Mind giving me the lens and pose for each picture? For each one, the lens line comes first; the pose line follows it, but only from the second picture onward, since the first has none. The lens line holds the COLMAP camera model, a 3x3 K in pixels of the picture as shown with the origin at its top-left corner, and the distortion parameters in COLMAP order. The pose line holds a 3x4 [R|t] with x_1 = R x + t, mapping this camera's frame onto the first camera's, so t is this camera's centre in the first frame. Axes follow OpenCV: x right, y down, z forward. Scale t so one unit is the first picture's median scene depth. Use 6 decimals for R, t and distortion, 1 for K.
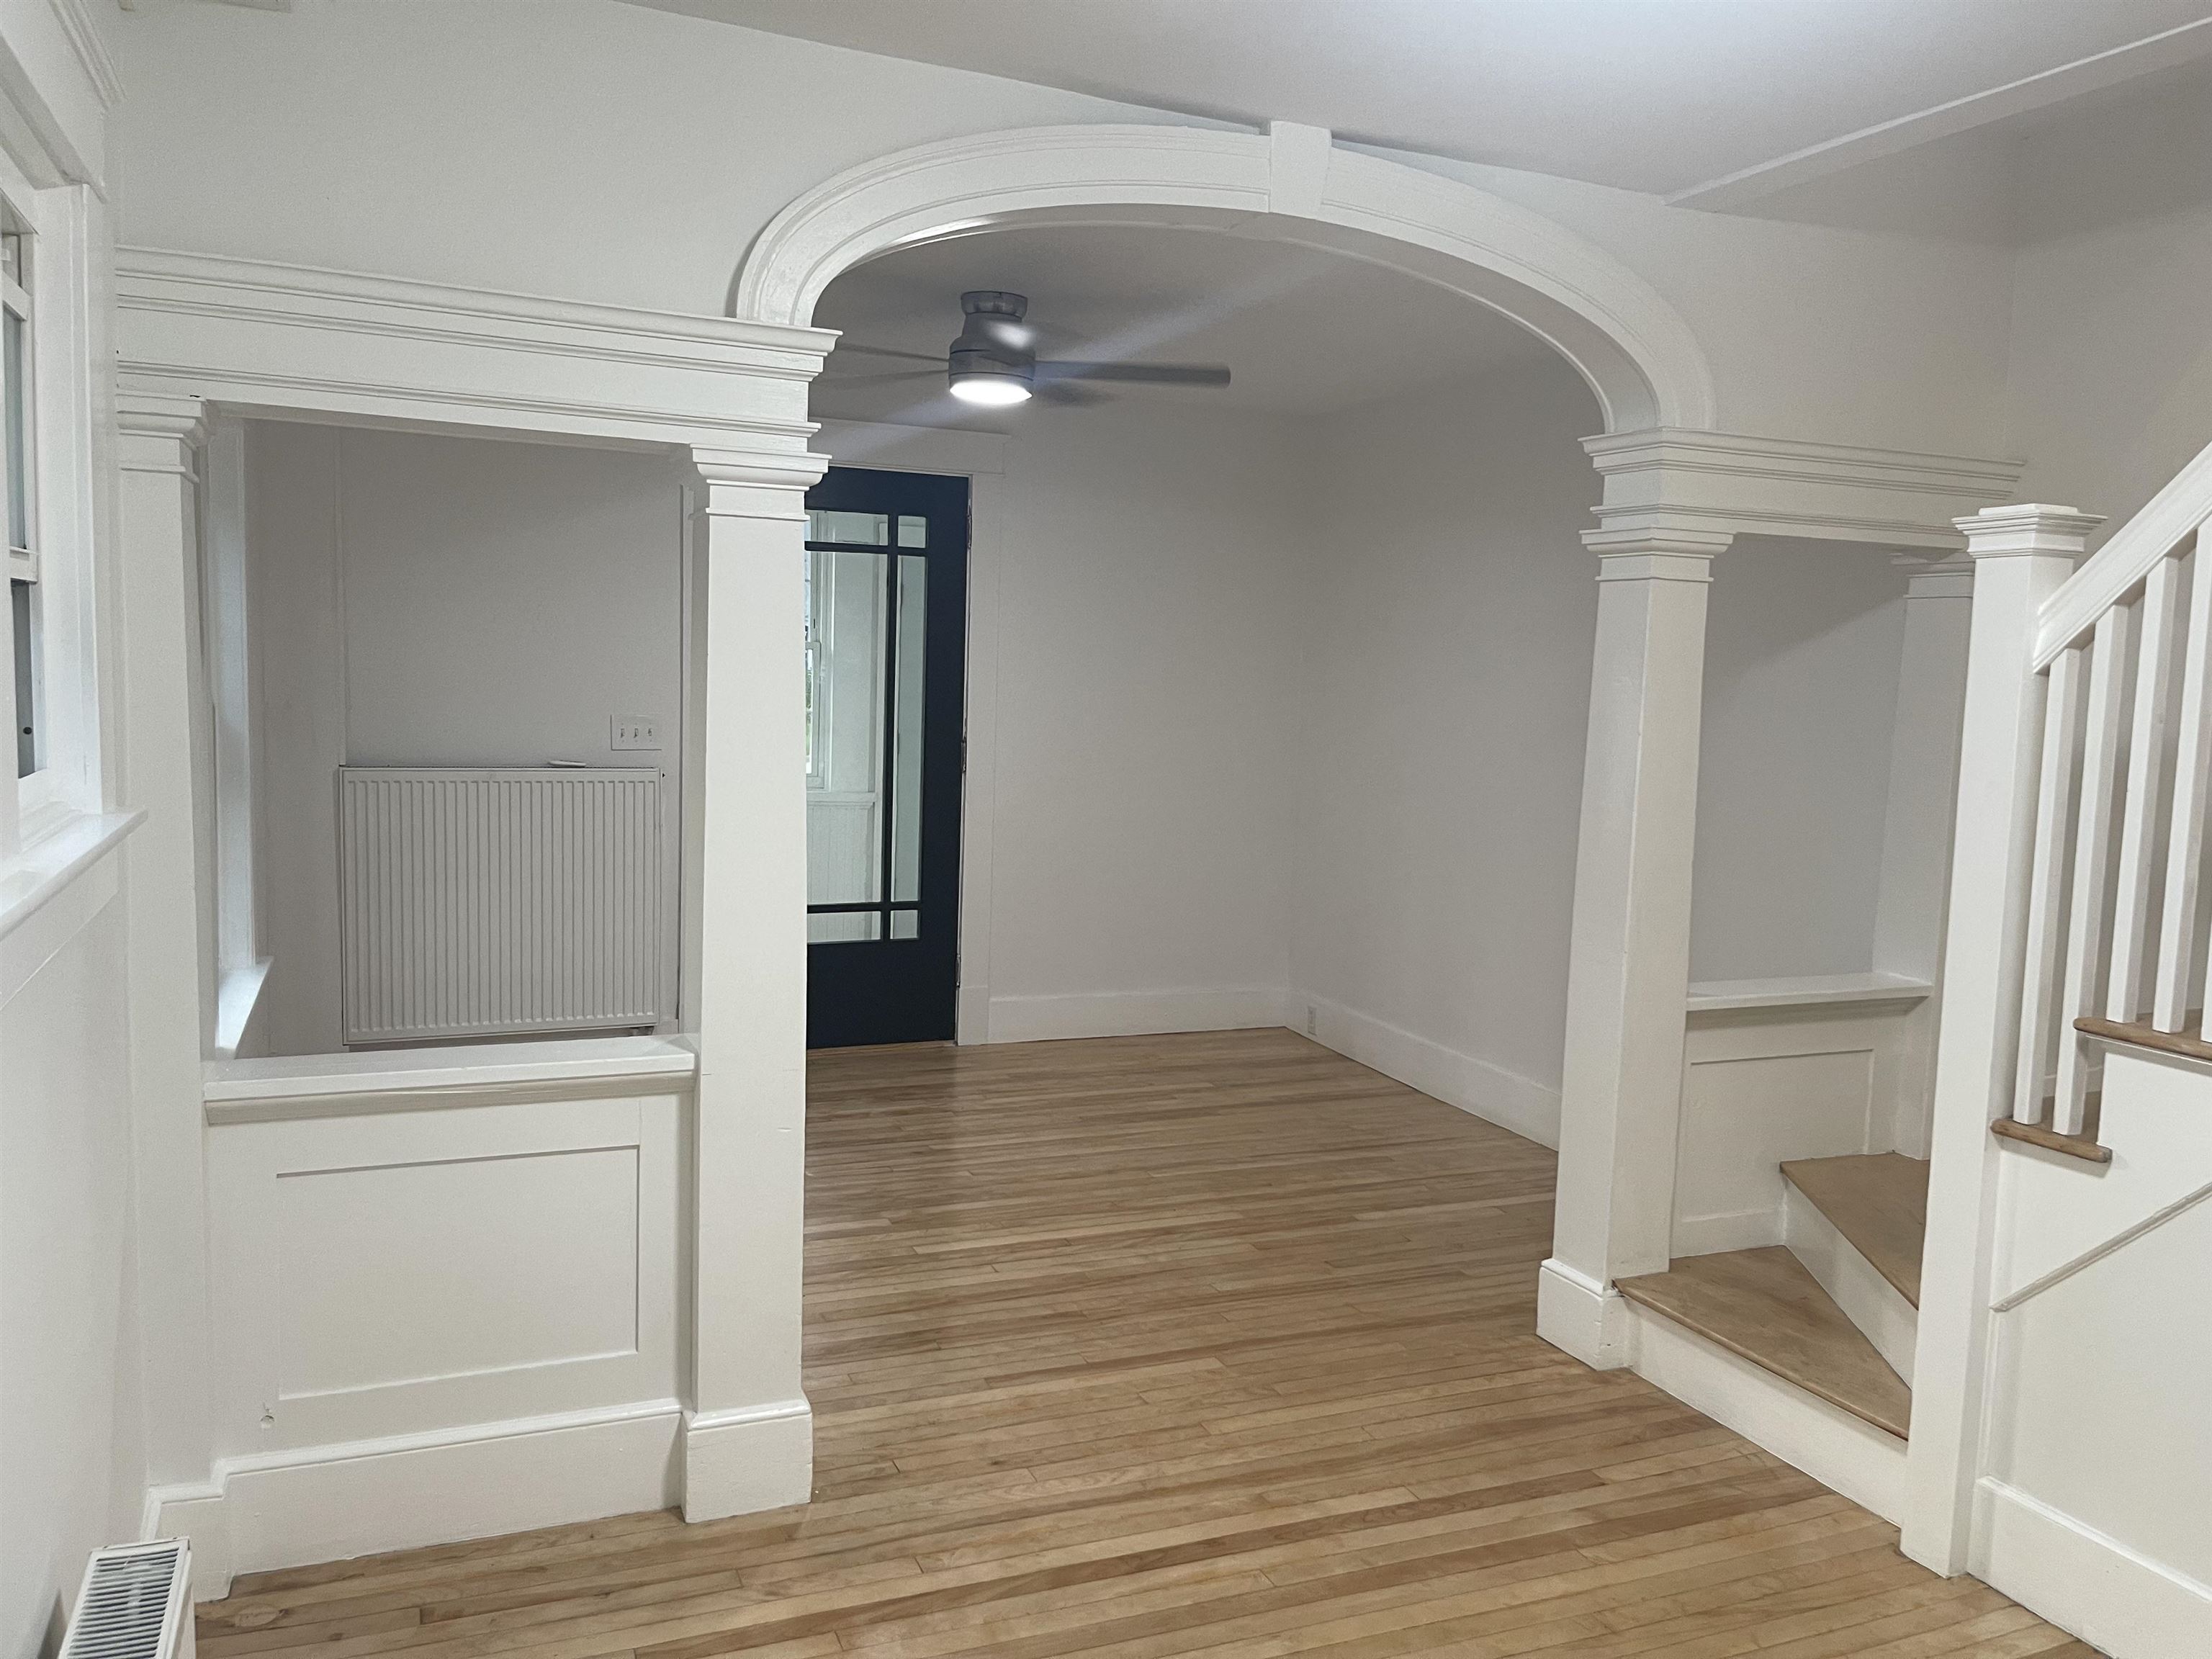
lens RADIAL K [[1694.2, 0, 1105.7], [0, 1694.2, 833.1], [0, 0, 1]] dist [0.093011, -0.065157]
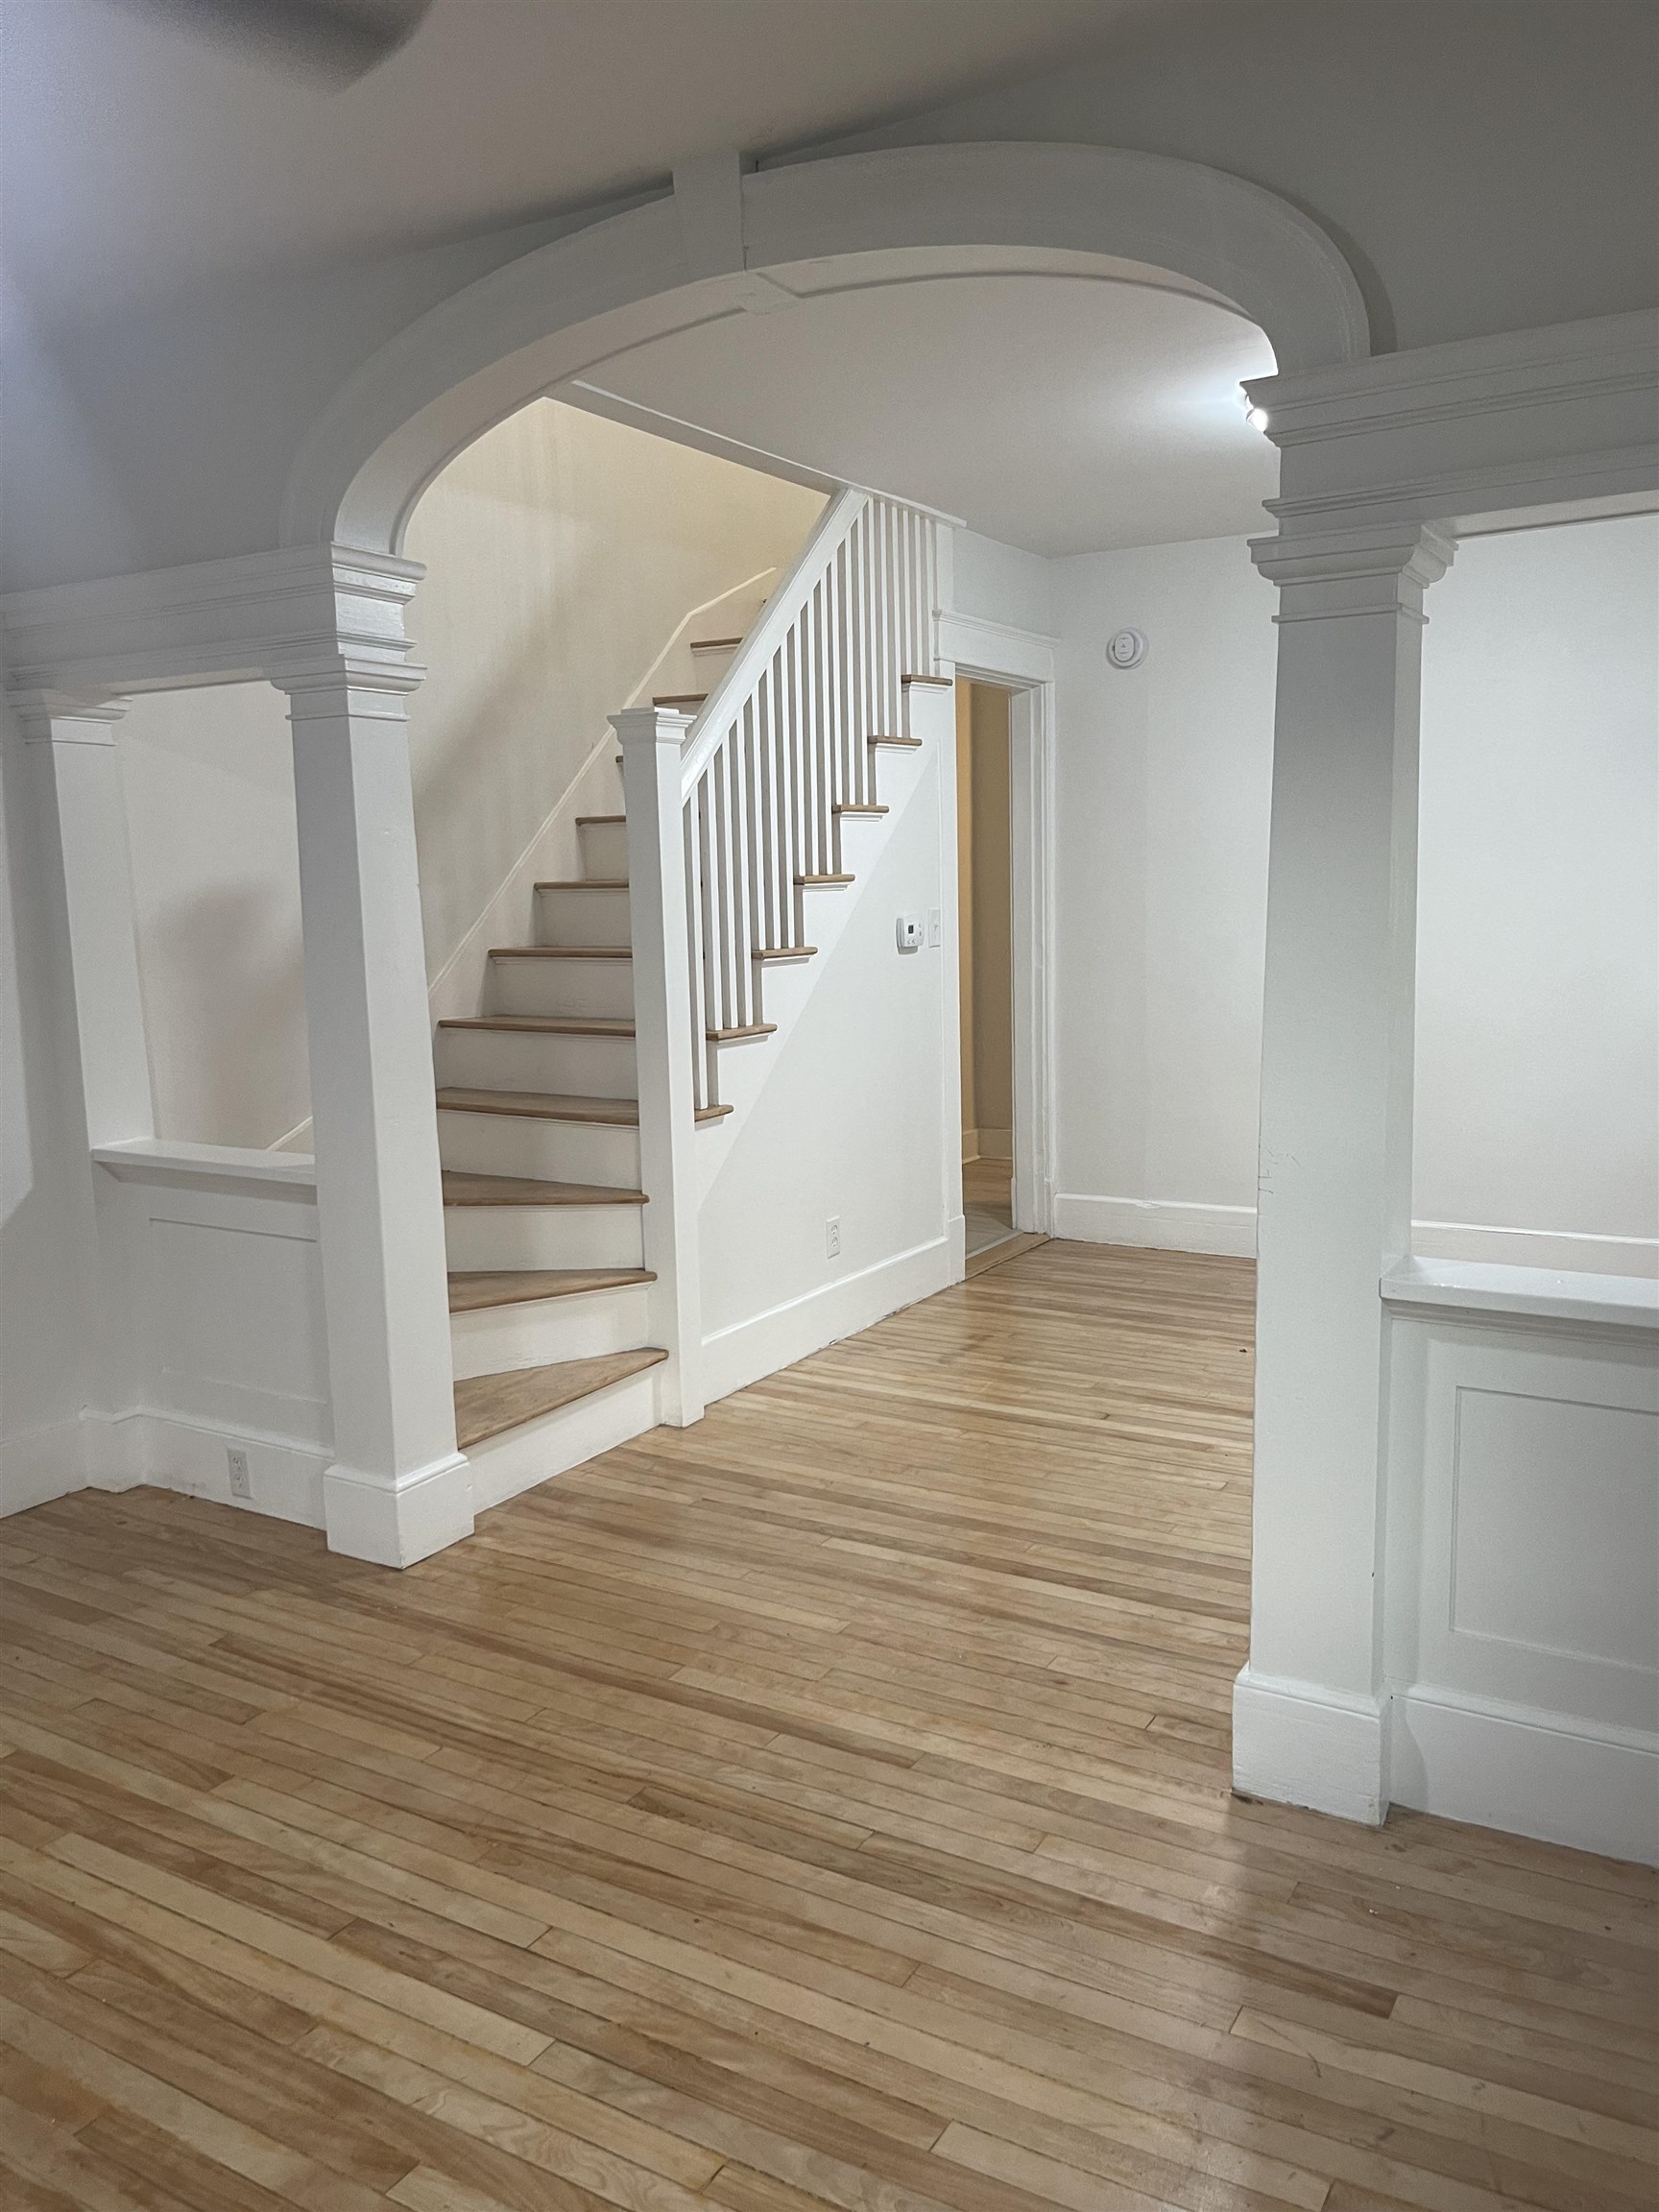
lens RADIAL K [[1694.2, 0, 830.1], [0, 1694.2, 1113.6], [0, 0, 1]] dist [0.093011, -0.065157]
pose [[-0.585428, -0.132666, 0.799796, -0.482212], [0.085232, 0.970982, 0.223449, -0.101557], [-0.806232, 0.198981, -0.557132, 1.093612]]
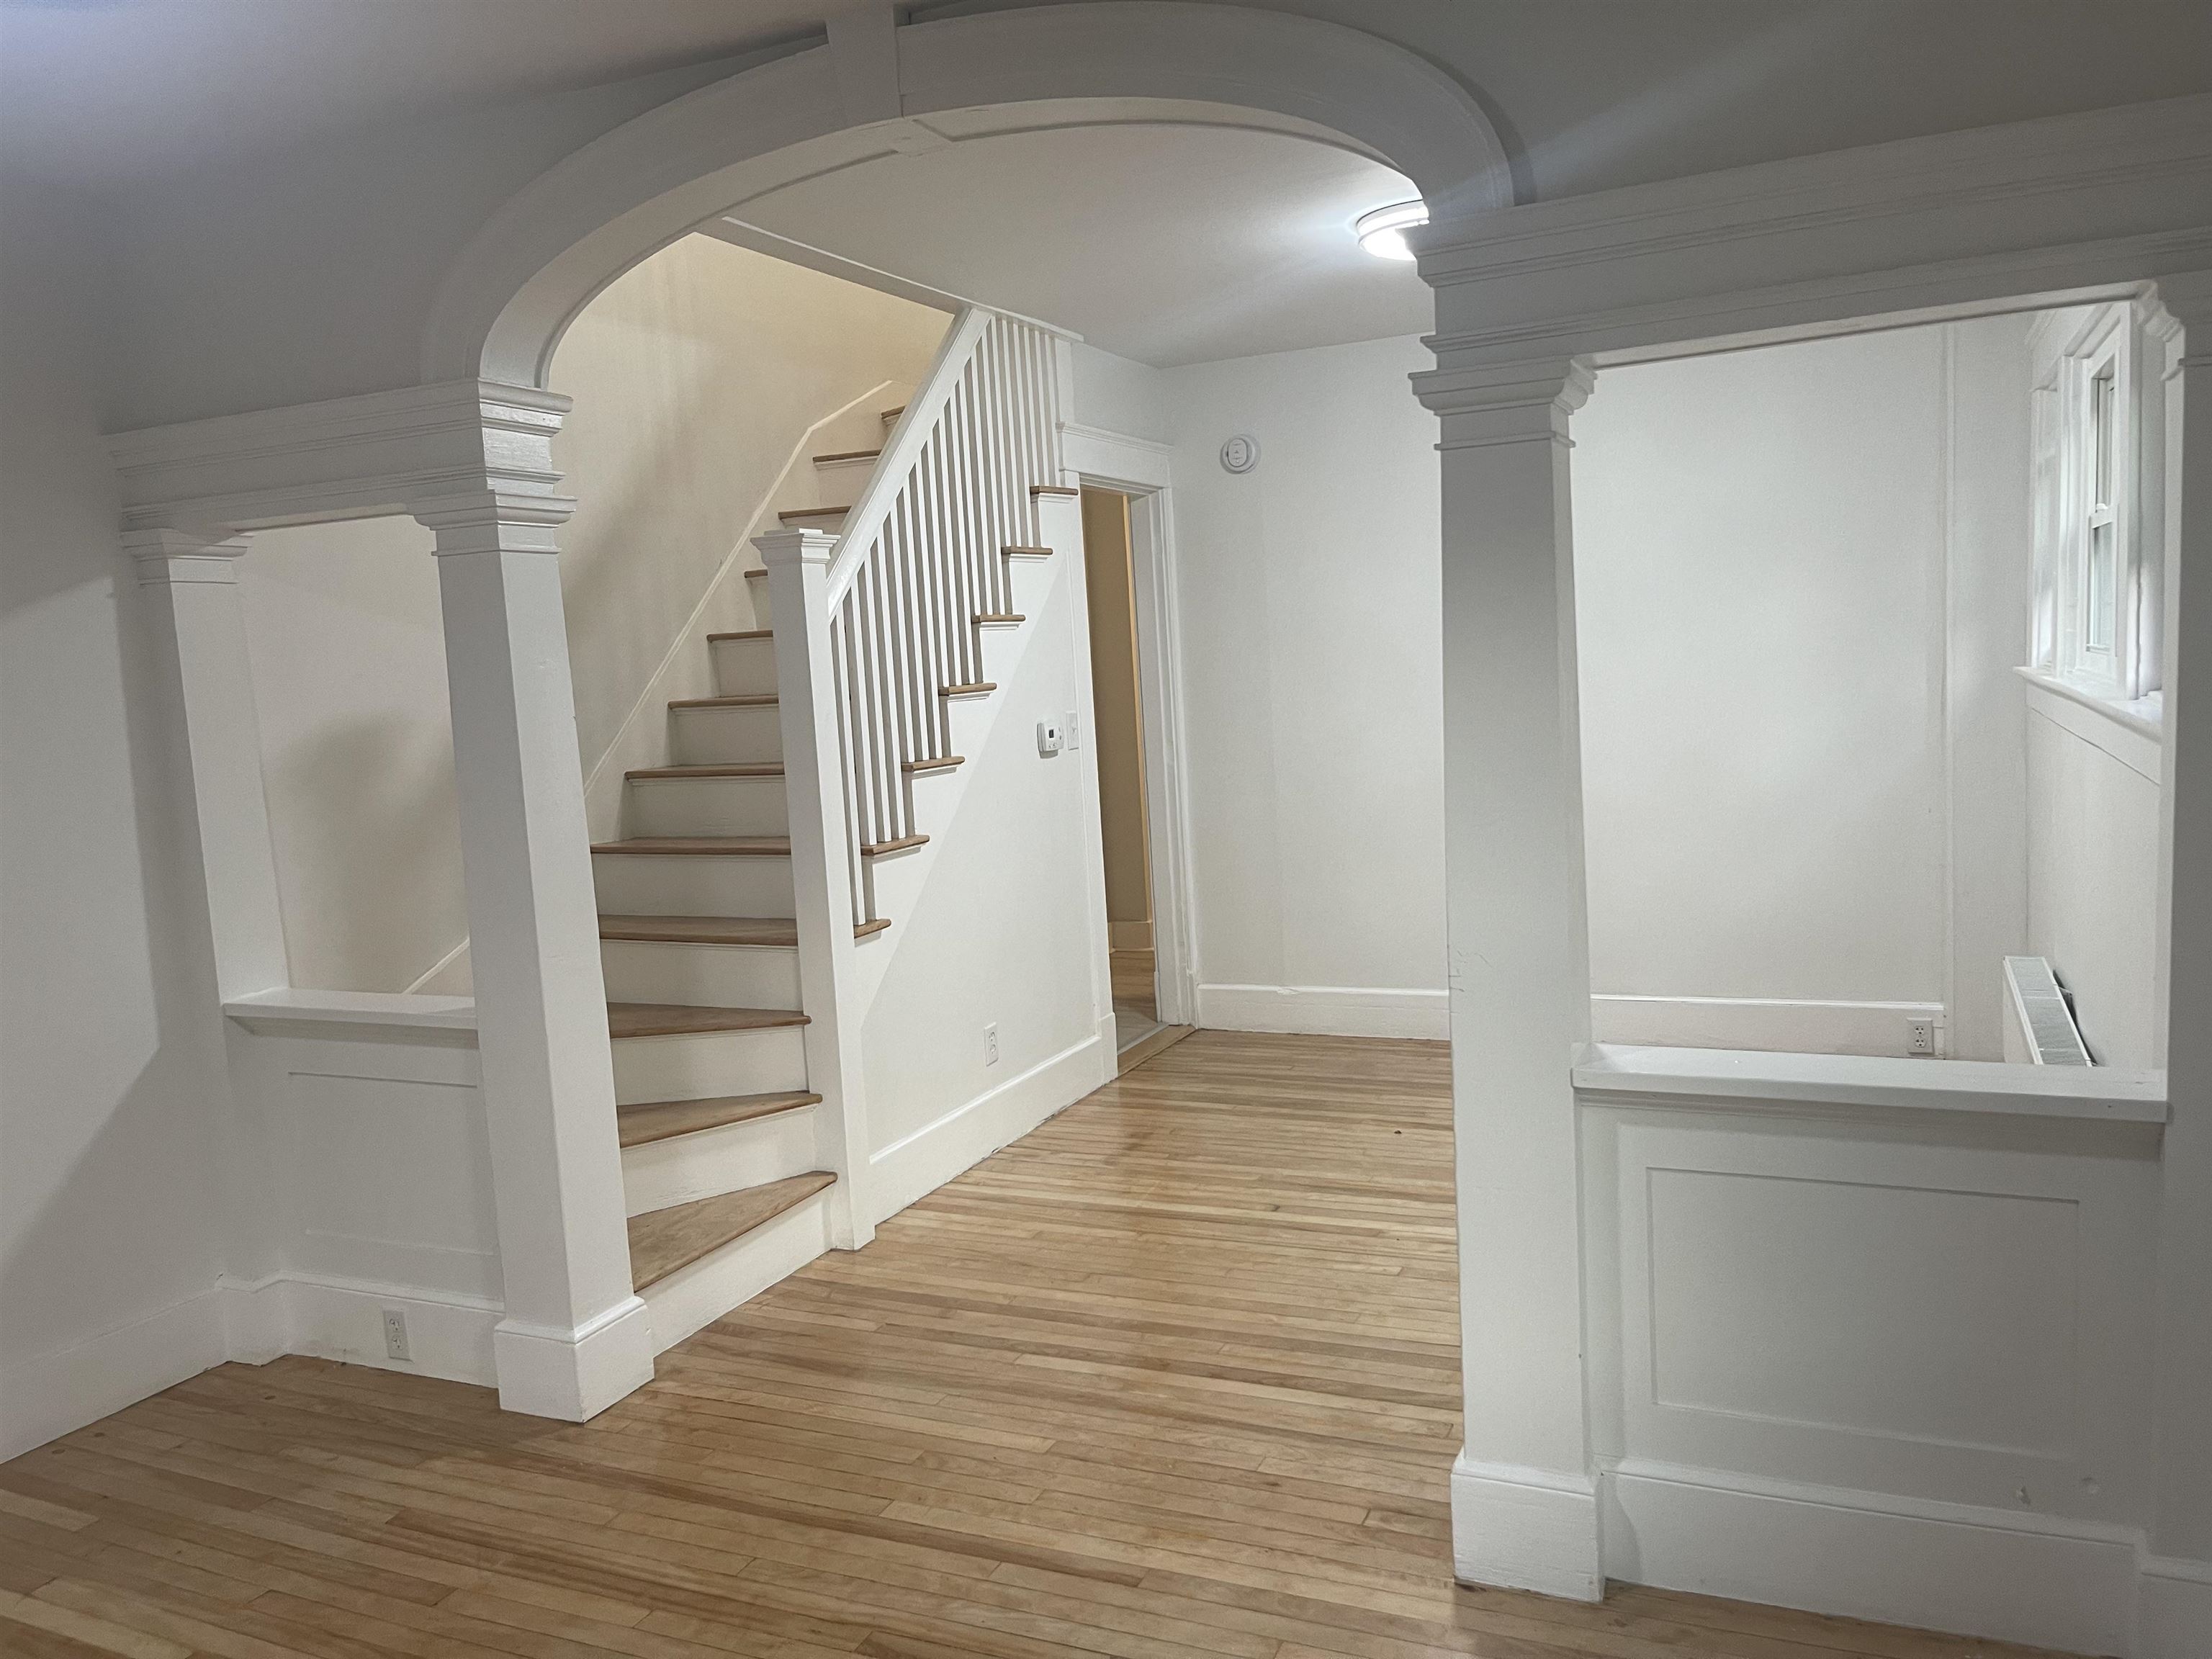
lens RADIAL K [[1694.2, 0, 1105.7], [0, 1694.2, 833.1], [0, 0, 1]] dist [0.093011, -0.065157]
pose [[-0.669892, -0.071148, 0.739042, -0.467066], [0.110279, 0.974822, 0.193807, -0.116302], [-0.734223, 0.211330, -0.645179, 1.121441]]
